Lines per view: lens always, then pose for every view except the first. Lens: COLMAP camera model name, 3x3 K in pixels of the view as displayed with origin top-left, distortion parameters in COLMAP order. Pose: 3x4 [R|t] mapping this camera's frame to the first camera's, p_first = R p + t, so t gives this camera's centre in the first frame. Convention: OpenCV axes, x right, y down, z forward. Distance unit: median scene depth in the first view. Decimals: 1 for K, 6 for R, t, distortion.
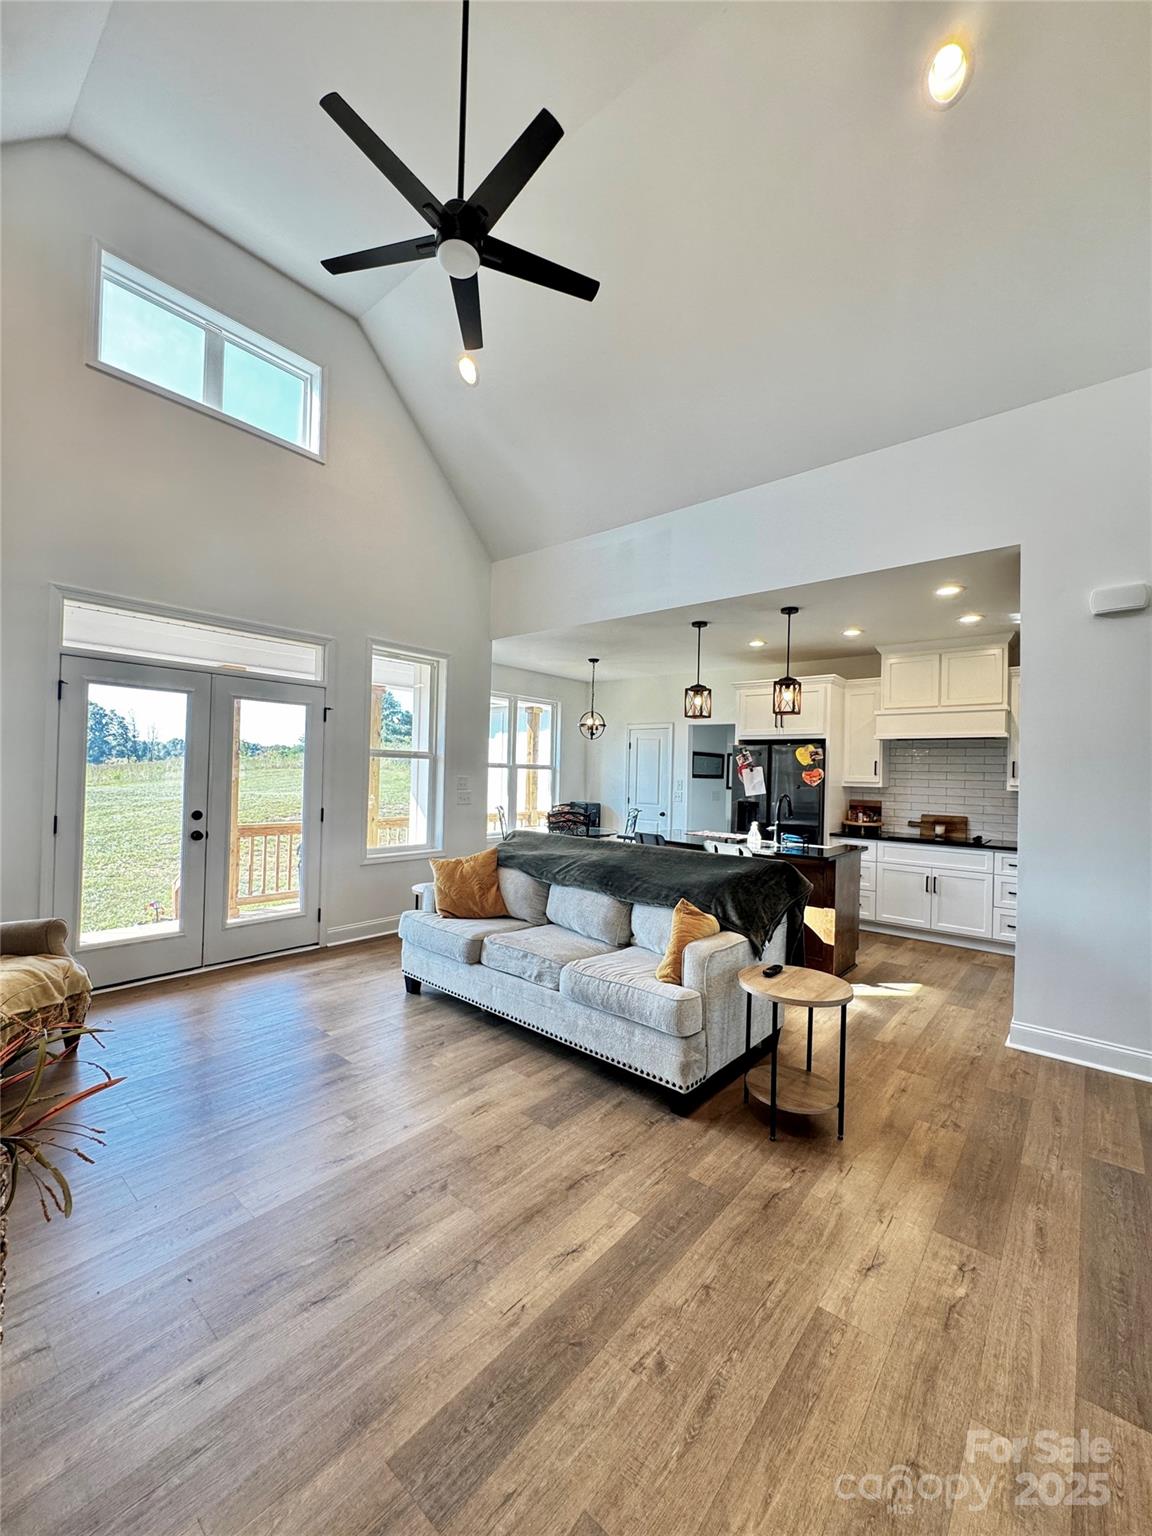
lens RADIAL K [[615.5, 0, 577.4], [0, 615.5, 768.4], [0, 0, 1]] dist [-0.002058, 0.000377]
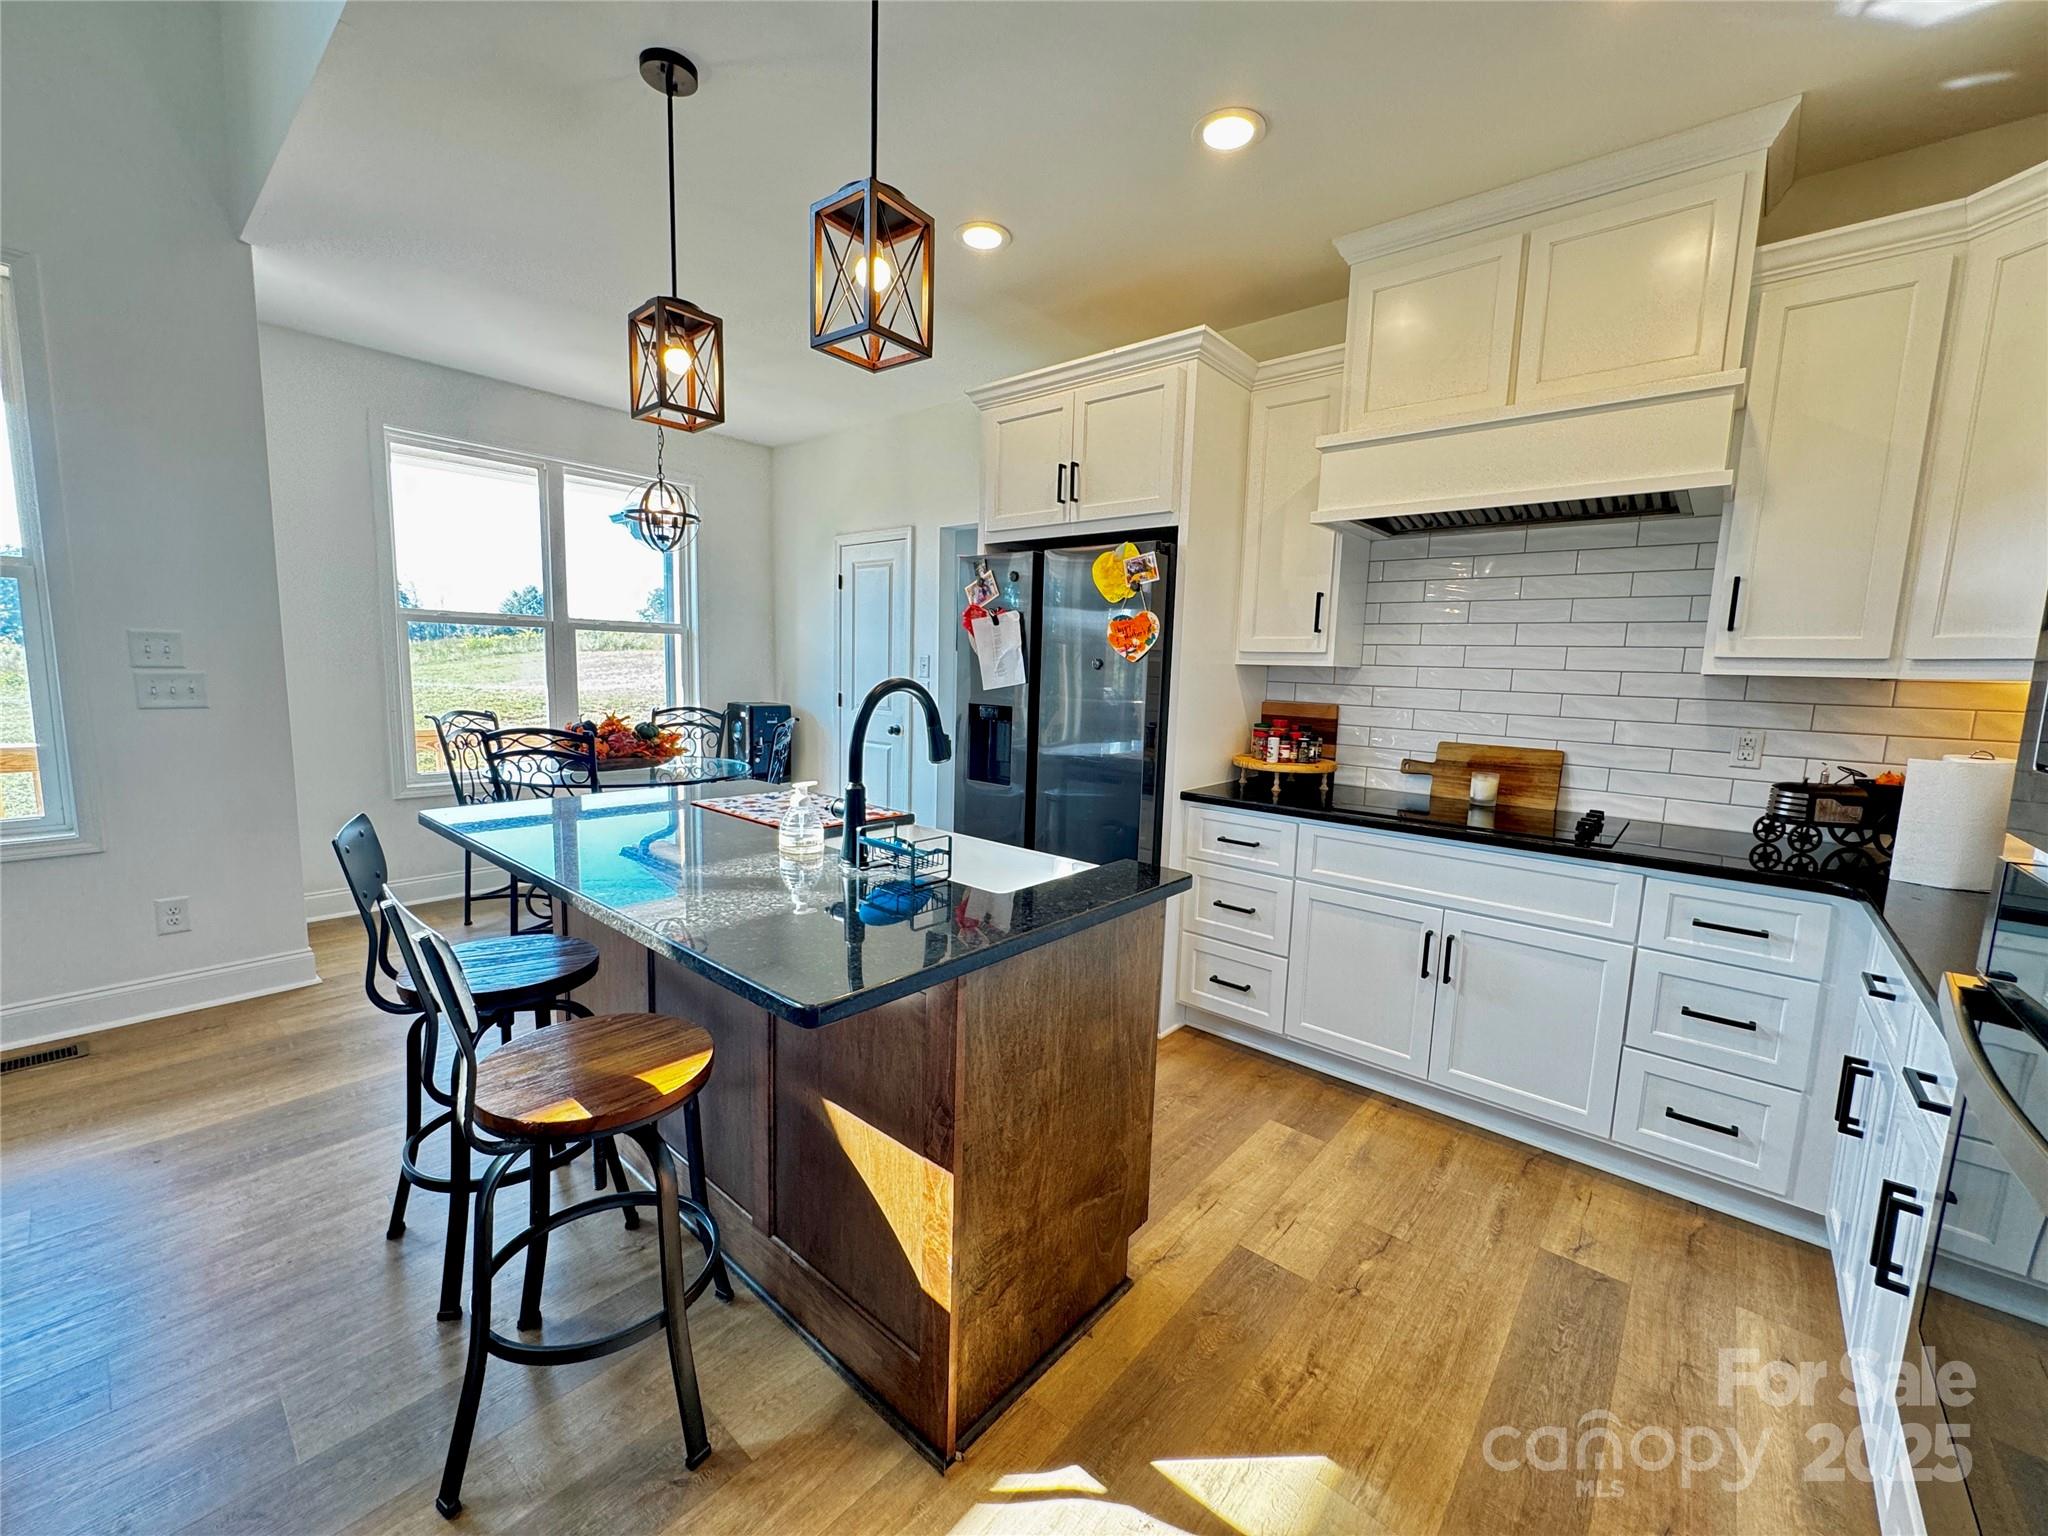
lens RADIAL K [[820.7, 0, 1023.8], [0, 820.7, 768.5], [0, 0, 1]] dist [-0.002058, 0.000377]
pose [[0.999923, 0.005600, -0.011114, 0.401513], [-0.004041, 0.990748, 0.135654, 0.031636], [0.011771, -0.135599, 0.990694, 0.645398]]
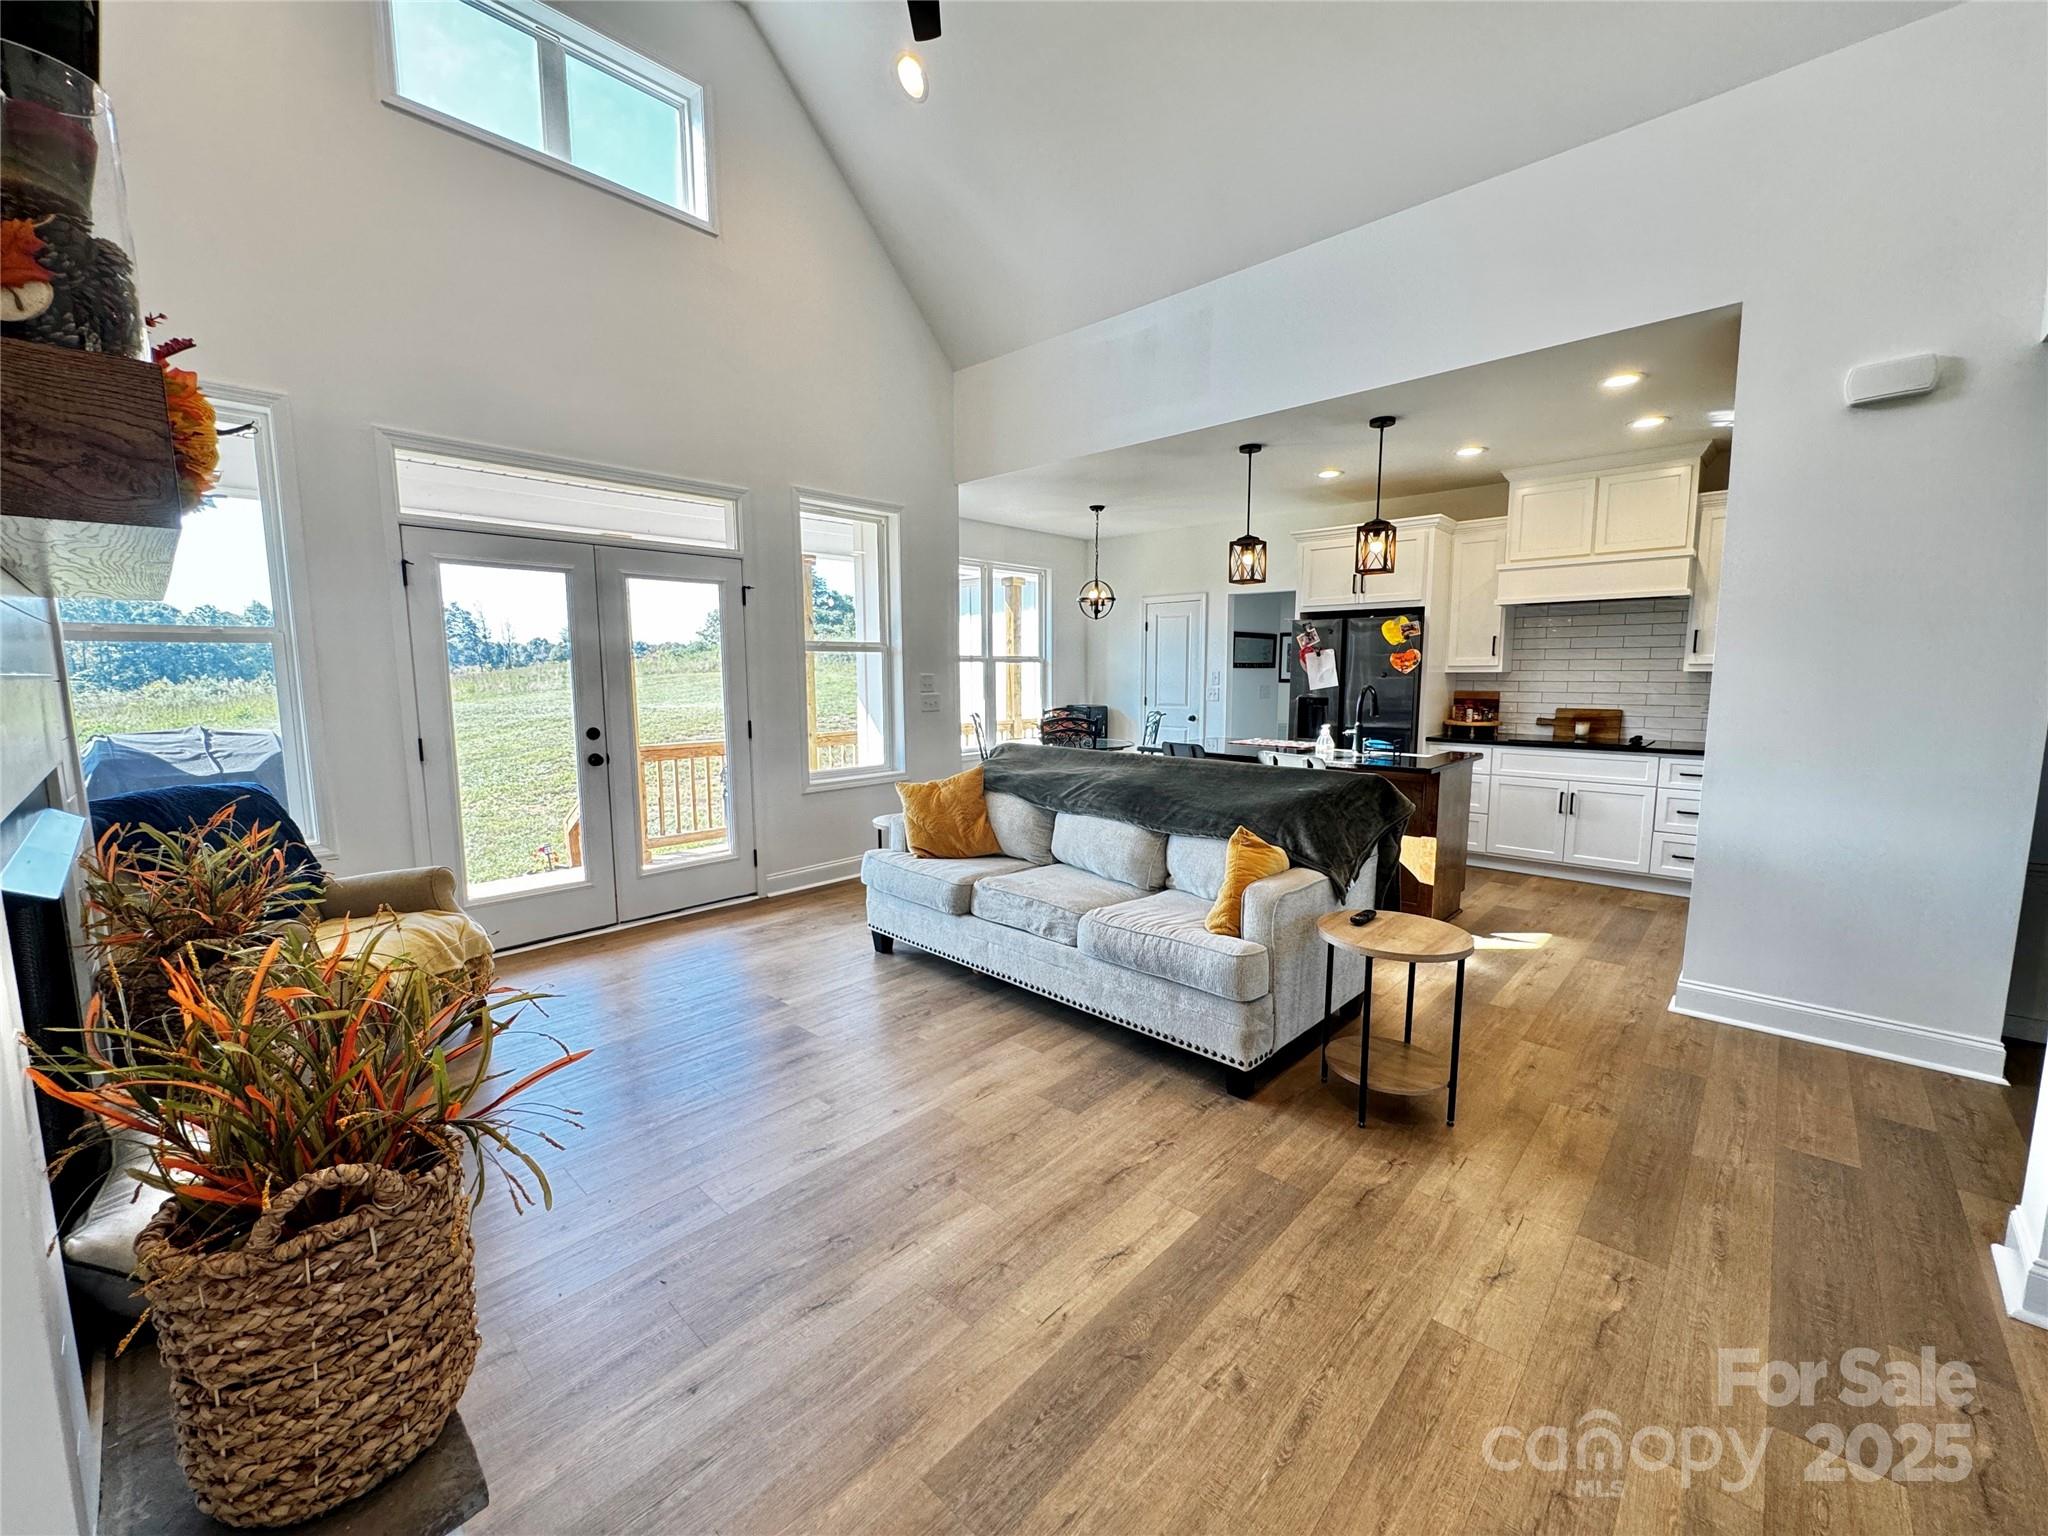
lens RADIAL K [[820.7, 0, 1023.8], [0, 820.7, 768.5], [0, 0, 1]] dist [-0.002058, 0.000377]
pose [[0.998349, -0.023041, -0.052613, -0.023264], [0.029605, 0.991383, 0.127610, 0.003756], [0.049219, -0.128957, 0.990428, 0.002671]]
